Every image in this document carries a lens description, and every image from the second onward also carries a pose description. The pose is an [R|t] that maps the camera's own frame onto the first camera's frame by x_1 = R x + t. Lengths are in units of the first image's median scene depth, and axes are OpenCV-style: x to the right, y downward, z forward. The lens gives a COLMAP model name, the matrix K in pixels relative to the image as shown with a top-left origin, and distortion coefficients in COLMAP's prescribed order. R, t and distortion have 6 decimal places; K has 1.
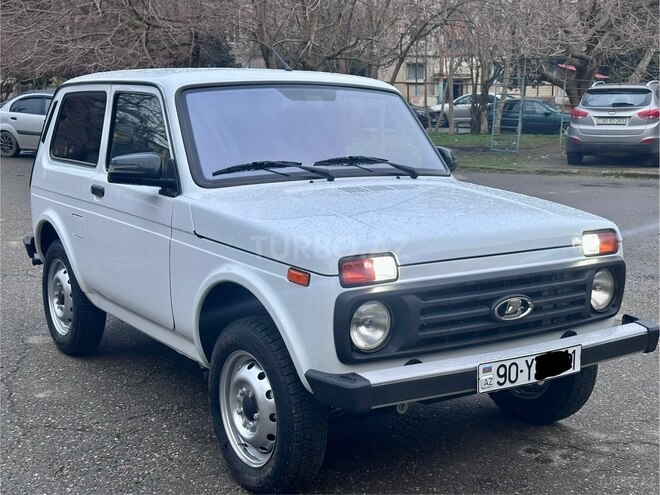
lens RADIAL K [[931.1, 0, 330.0], [0, 931.1, 247.5], [0, 0, 1]] dist [0.206213, -0.571780]
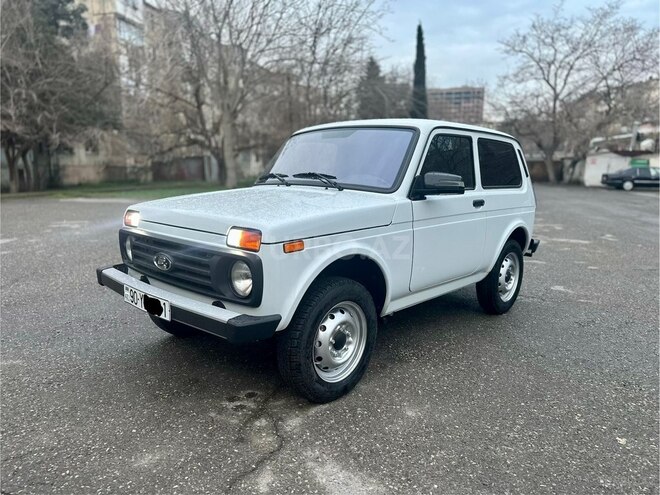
lens RADIAL K [[456.1, 0, 330.0], [0, 456.1, 247.5], [0, 0, 1]] dist [0.122993, -0.000905]
pose [[0.201728, 0.153603, -0.967322, 0.814161], [-0.165987, 0.978702, 0.120794, -0.077144], [0.965274, 0.136195, 0.222928, 0.927229]]
